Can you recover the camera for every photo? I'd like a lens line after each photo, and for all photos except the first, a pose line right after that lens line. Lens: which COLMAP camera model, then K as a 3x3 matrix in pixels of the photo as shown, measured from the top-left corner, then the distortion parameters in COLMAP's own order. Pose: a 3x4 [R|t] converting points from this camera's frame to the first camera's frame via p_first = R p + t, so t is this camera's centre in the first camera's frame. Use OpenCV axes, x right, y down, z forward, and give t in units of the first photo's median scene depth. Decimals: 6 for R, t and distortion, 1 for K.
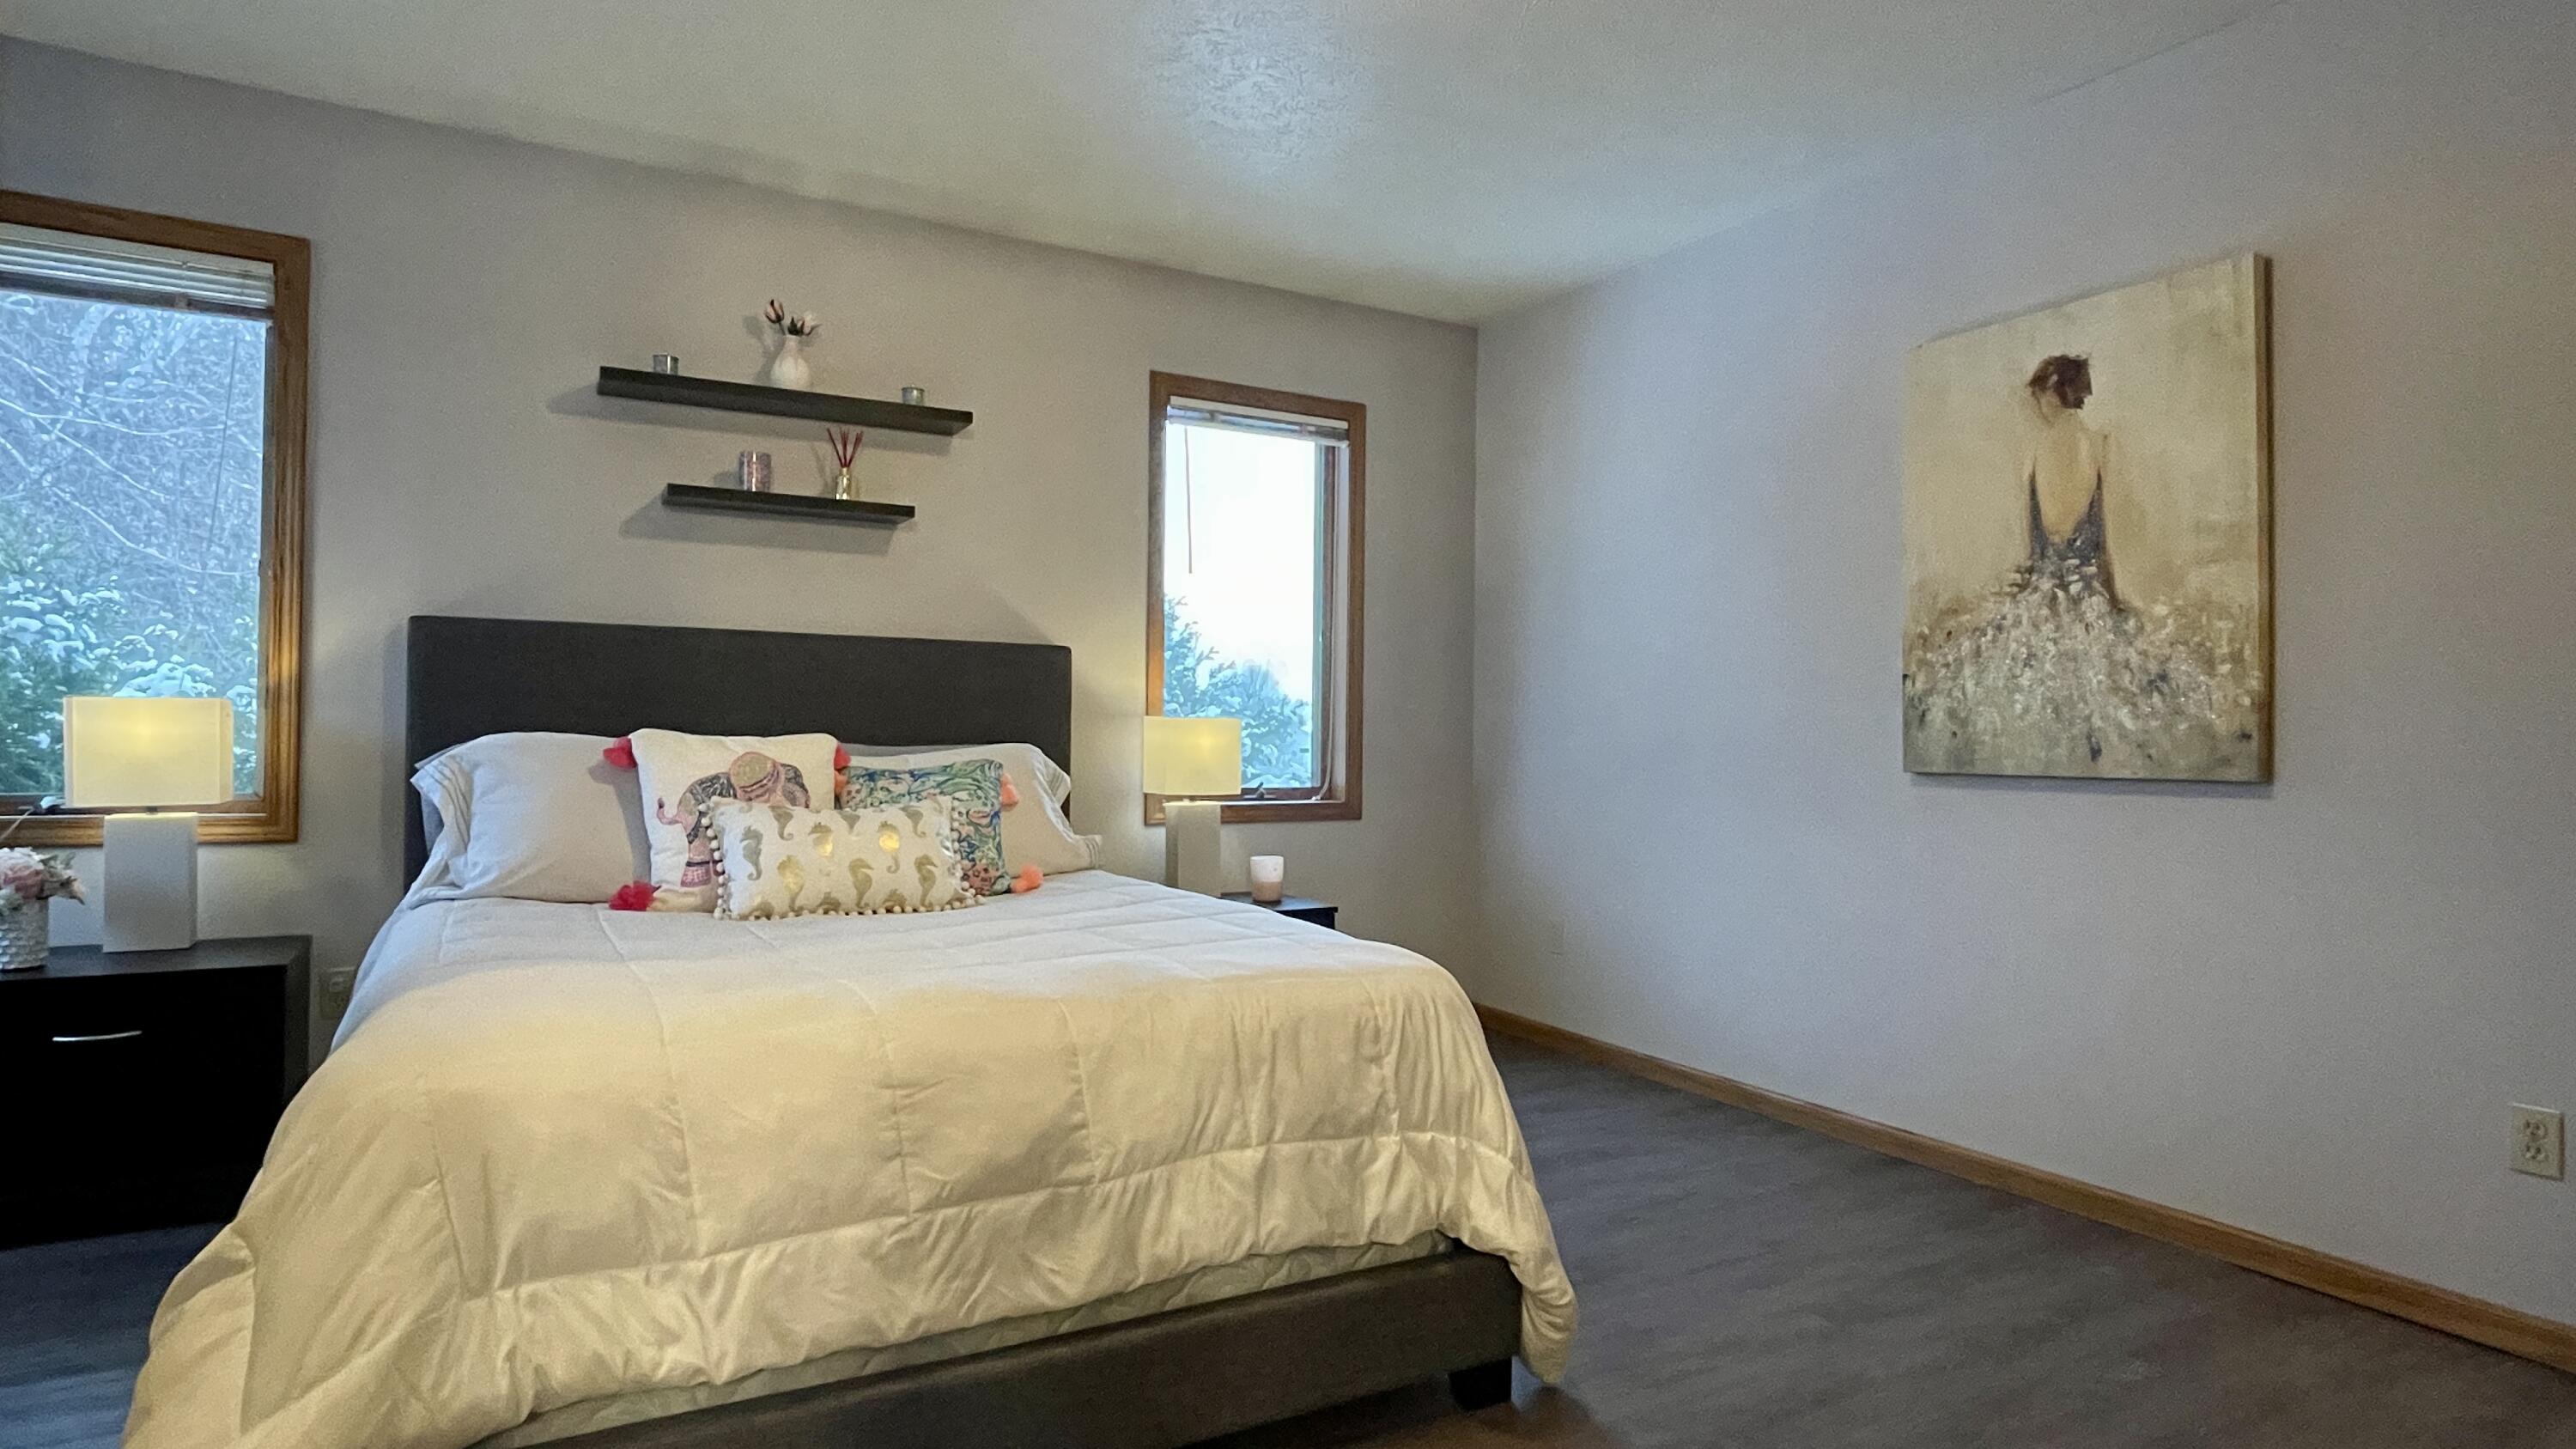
lens RADIAL K [[1328.8, 0, 1289.8], [0, 1328.8, 722.7], [0, 0, 1]] dist [-0.001909, -0.001278]
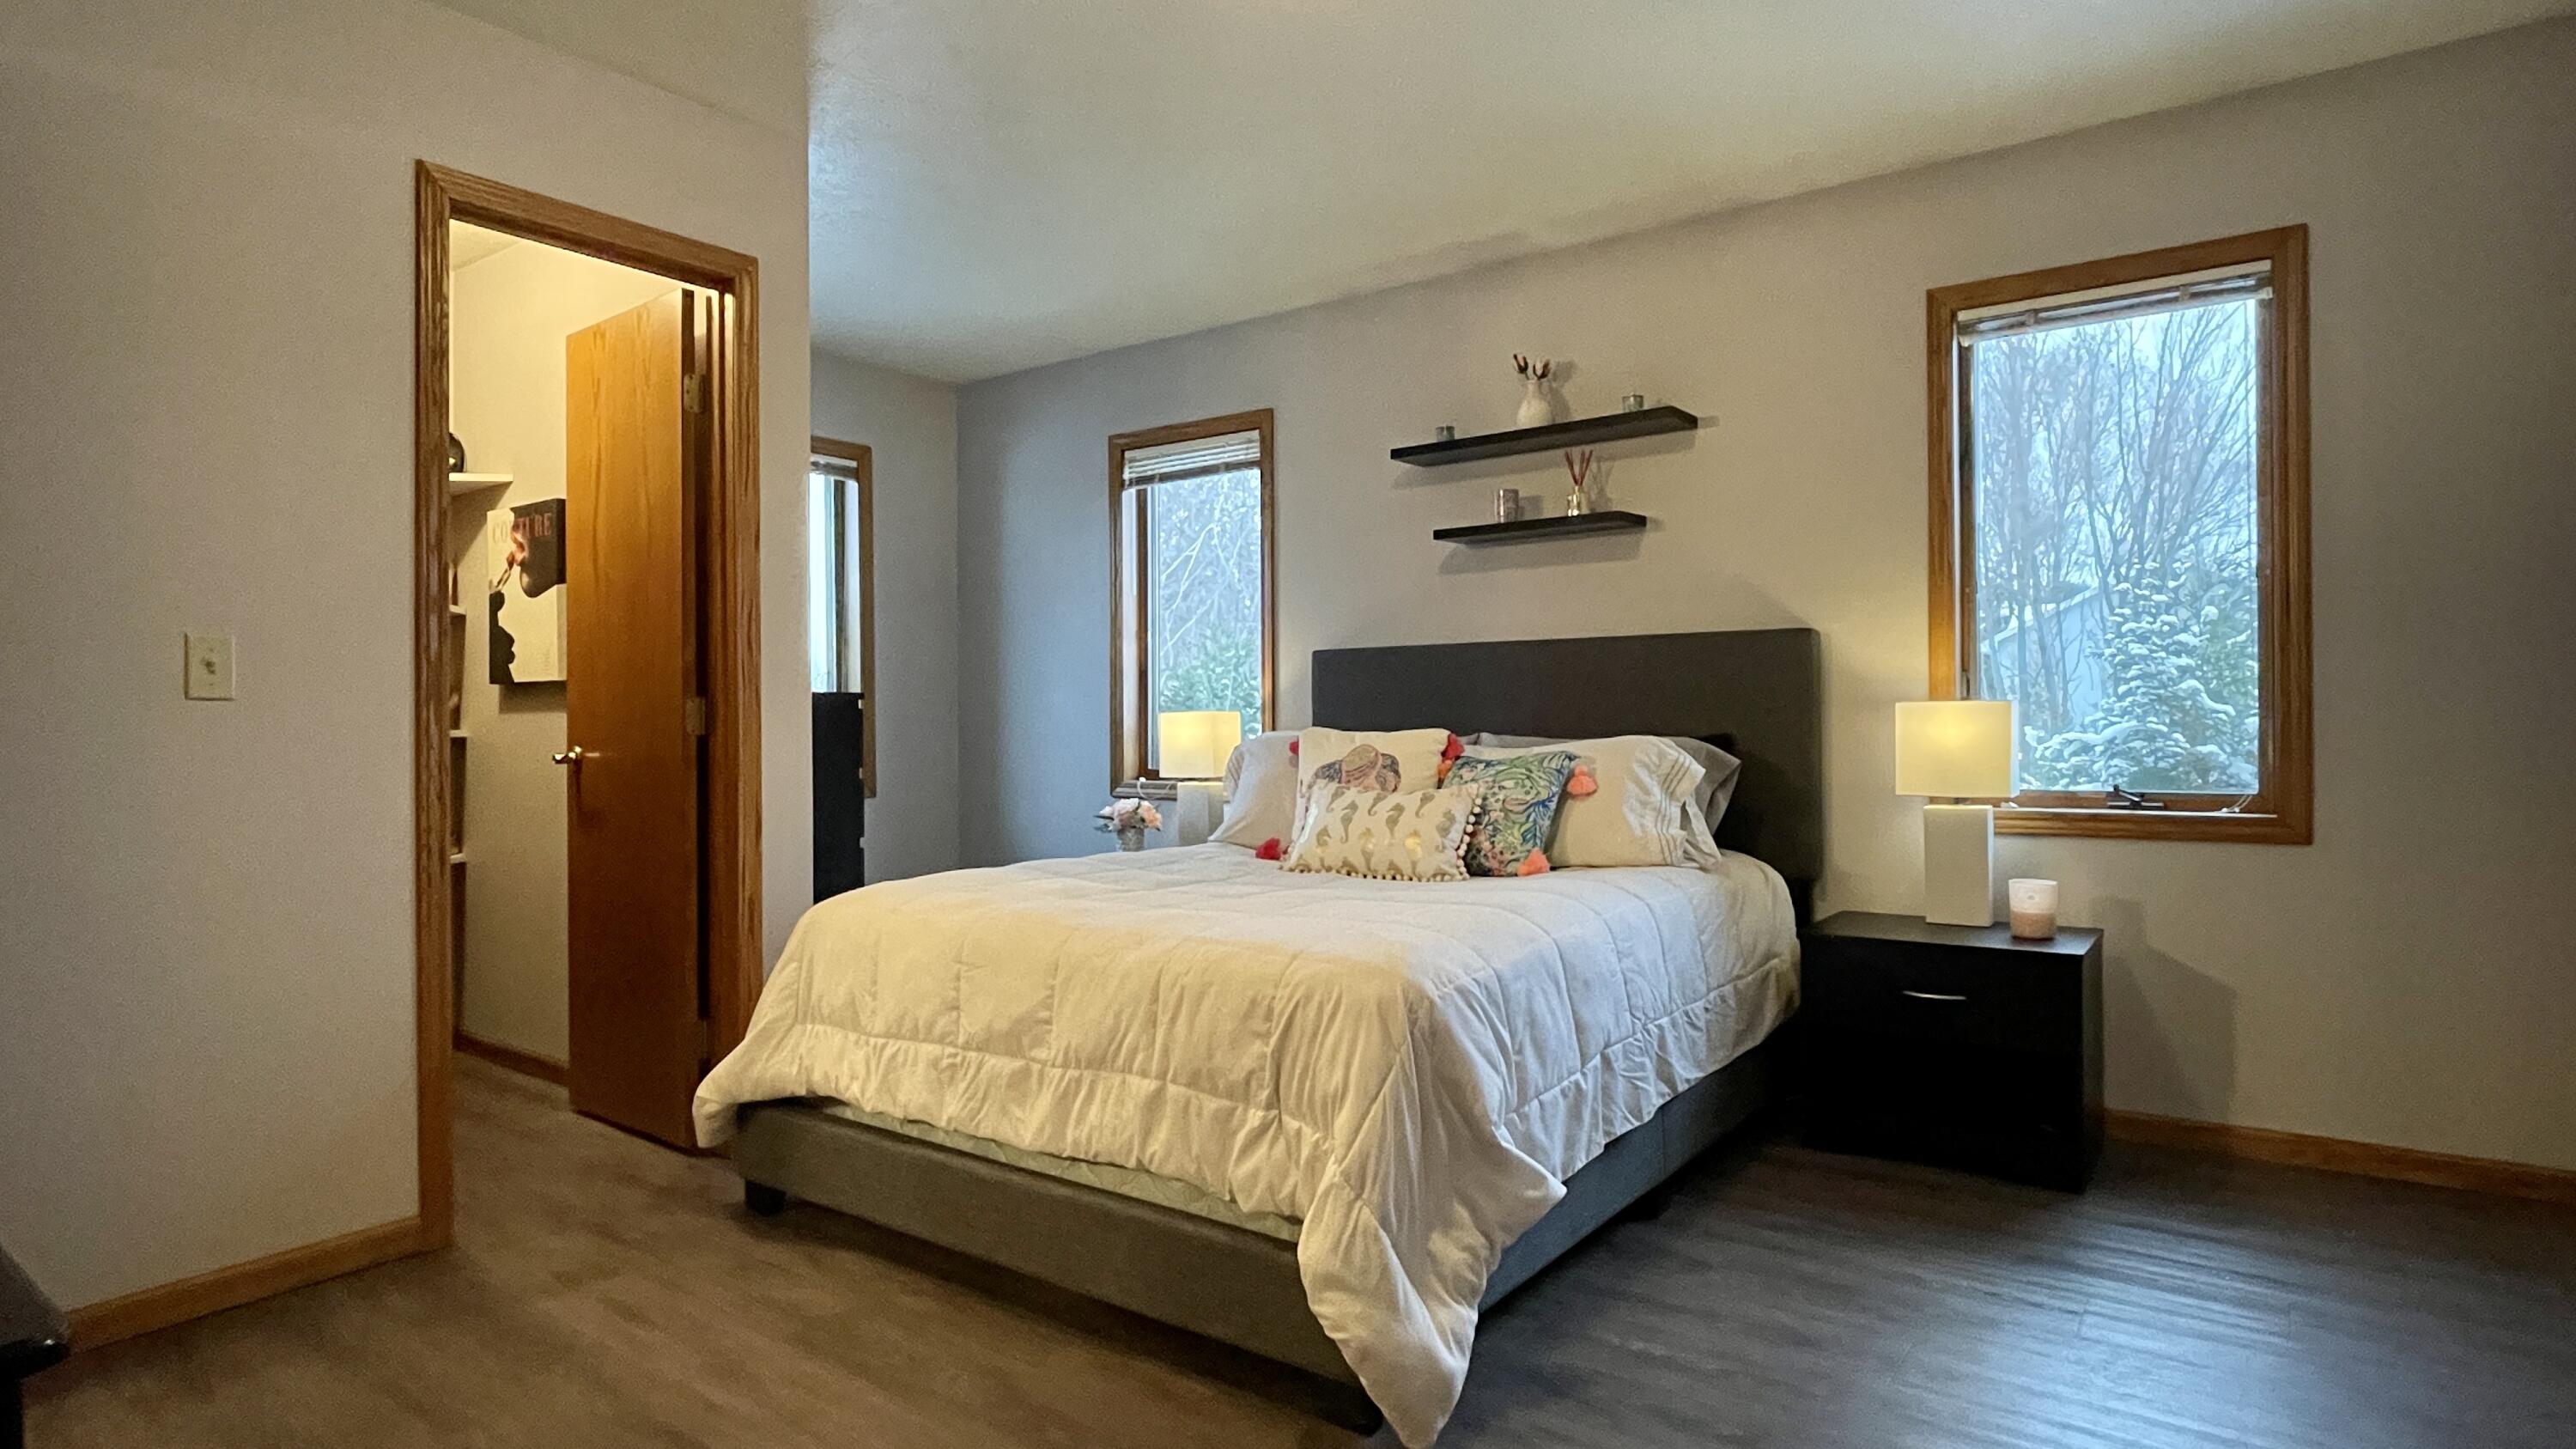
lens RADIAL K [[1328.8, 0, 1293.7], [0, 1328.8, 730.4], [0, 0, 1]] dist [-0.001909, -0.001278]
pose [[0.428646, -0.012602, -0.903385, 0.770230], [0.019455, 0.999800, -0.004716, 0.014927], [0.903263, -0.015554, 0.428805, 0.437385]]
